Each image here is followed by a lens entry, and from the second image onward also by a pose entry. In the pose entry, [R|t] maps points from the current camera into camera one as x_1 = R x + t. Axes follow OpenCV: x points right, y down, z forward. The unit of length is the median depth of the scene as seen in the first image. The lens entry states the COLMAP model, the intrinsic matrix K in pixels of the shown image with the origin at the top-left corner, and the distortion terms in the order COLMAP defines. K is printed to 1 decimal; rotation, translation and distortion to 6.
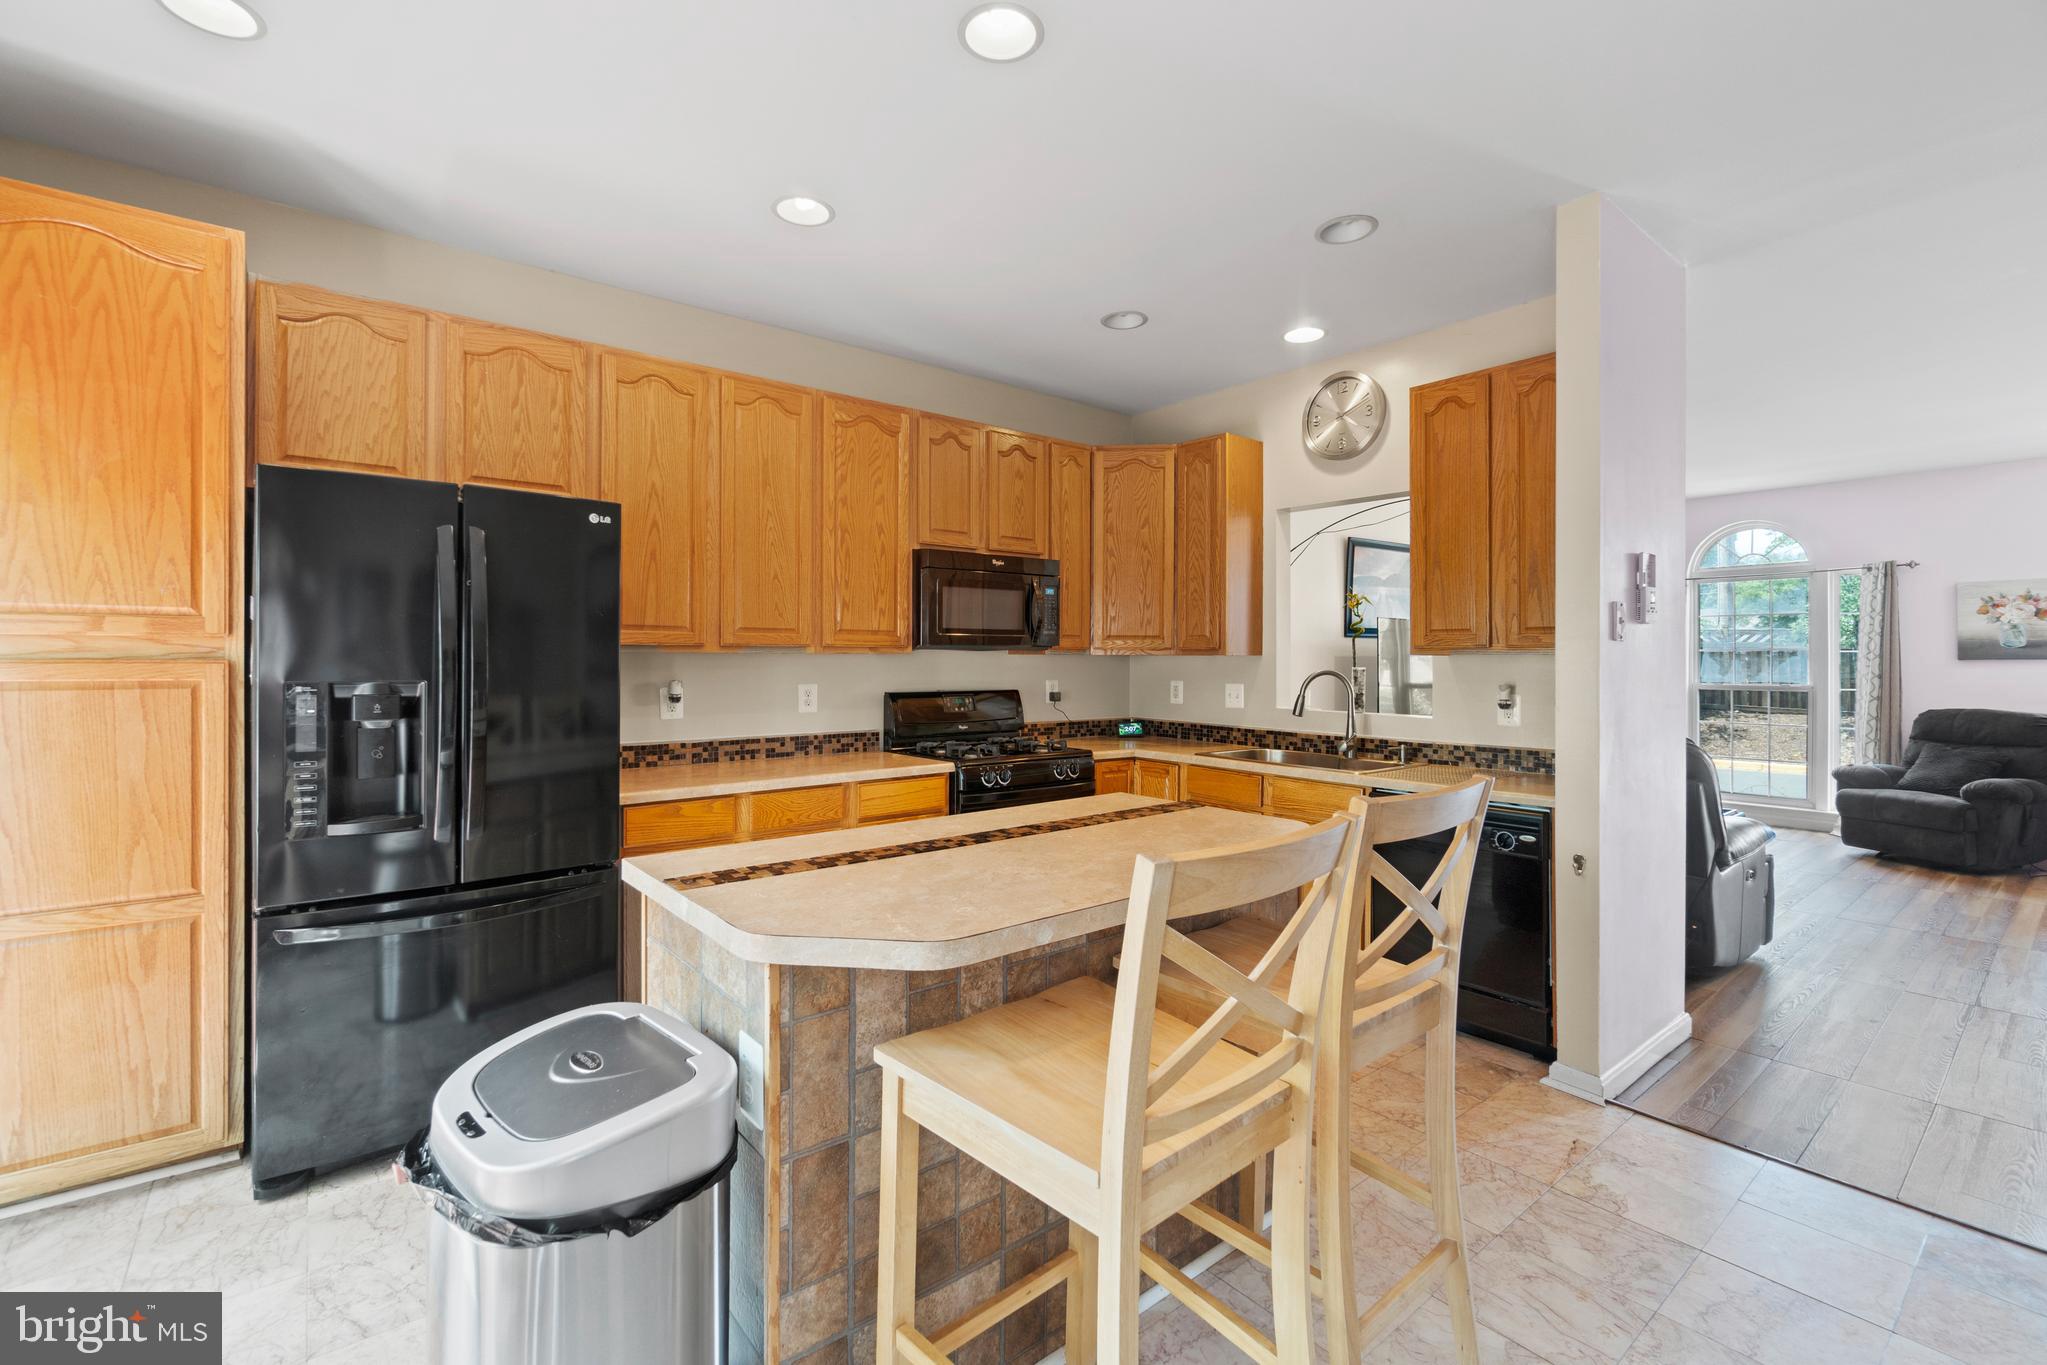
lens RADIAL K [[897.9, 0, 1023.5], [0, 897.9, 660.5], [0, 0, 1]] dist [0.001633, -0.000361]
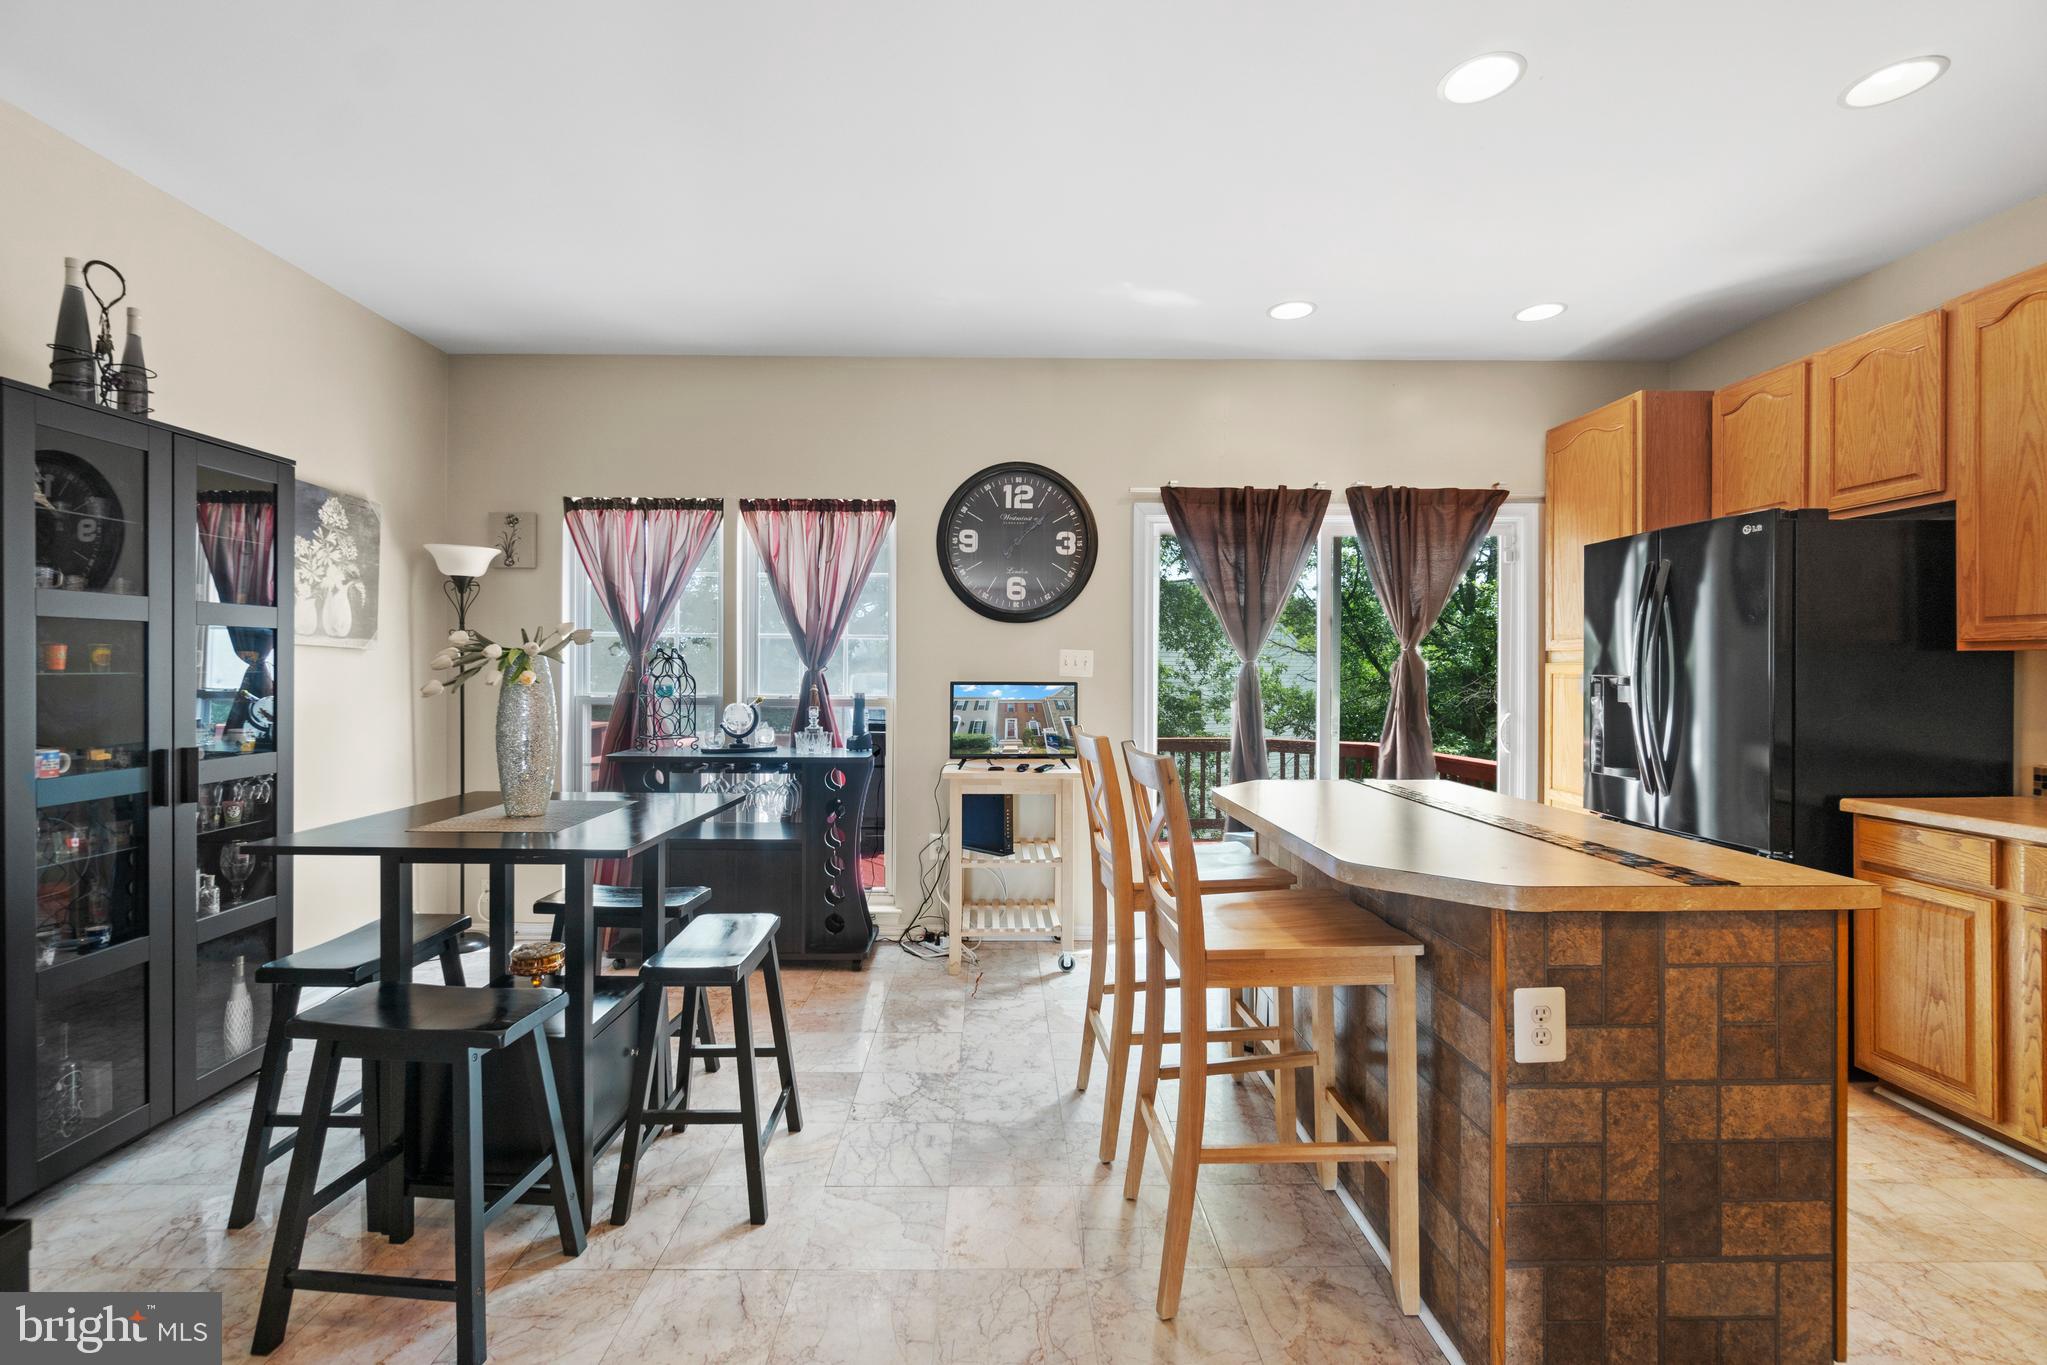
lens RADIAL K [[897.9, 0, 1002.3], [0, 897.9, 664.1], [0, 0, 1]] dist [0.001633, -0.000361]
pose [[-0.617004, -0.009445, -0.786904, 0.694532], [-0.003235, 0.999950, -0.009465, 0.013282], [0.786954, -0.003295, -0.617003, 0.717273]]
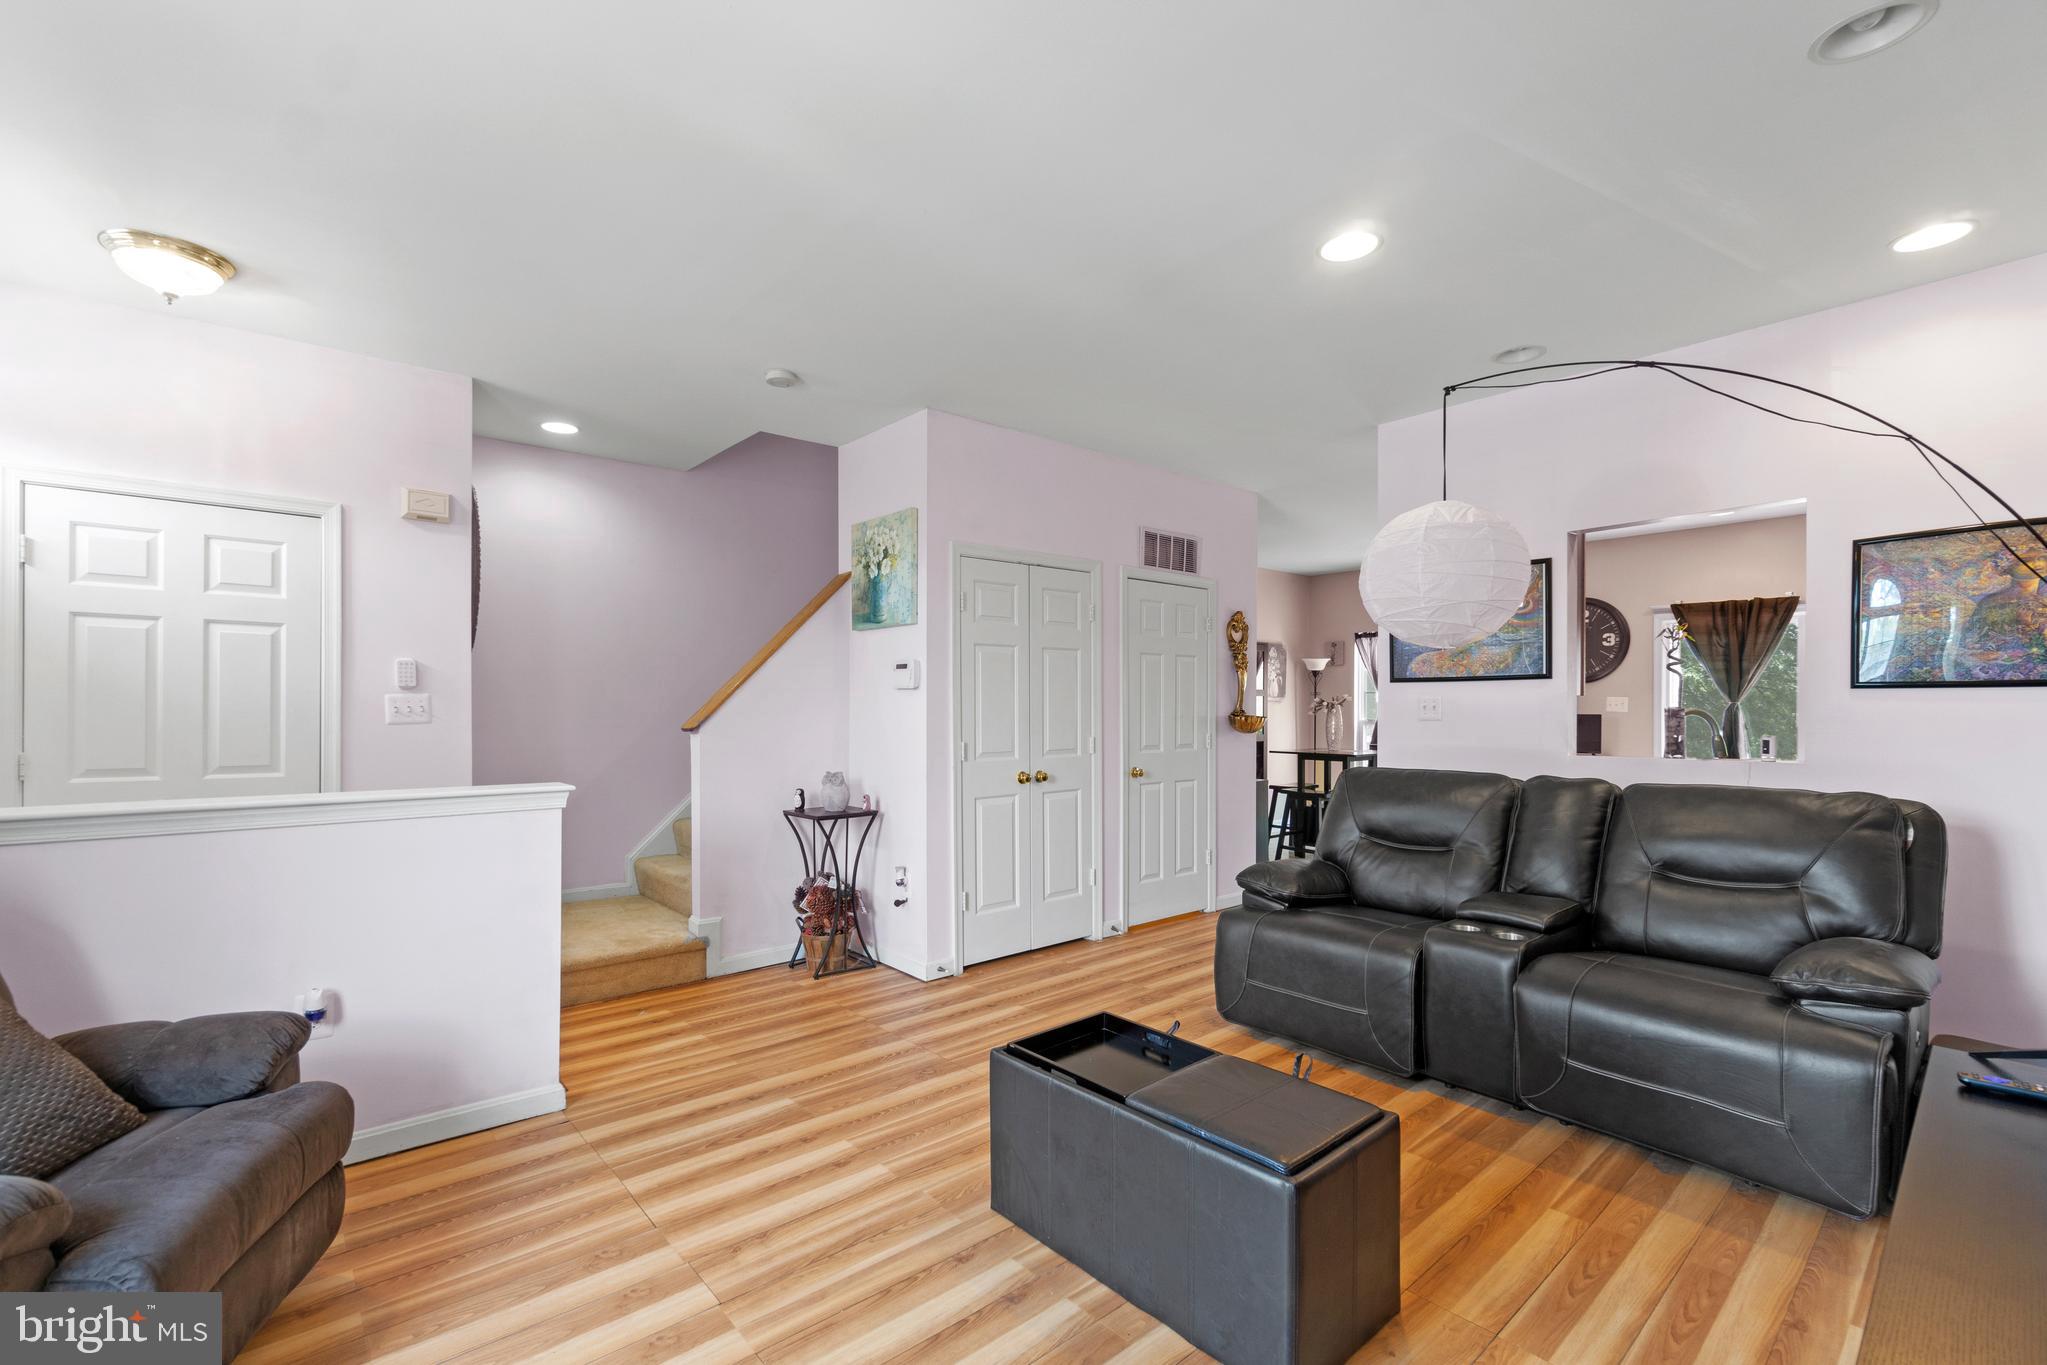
lens RADIAL K [[897.9, 0, 996.5], [0, 897.9, 714.0], [0, 0, 1]] dist [0.001633, -0.000361]
pose [[-0.999621, -0.000063, -0.027539, 1.289810], [-0.000156, 0.999994, 0.003389, 0.018248], [0.027539, 0.003392, -0.999615, 2.241981]]
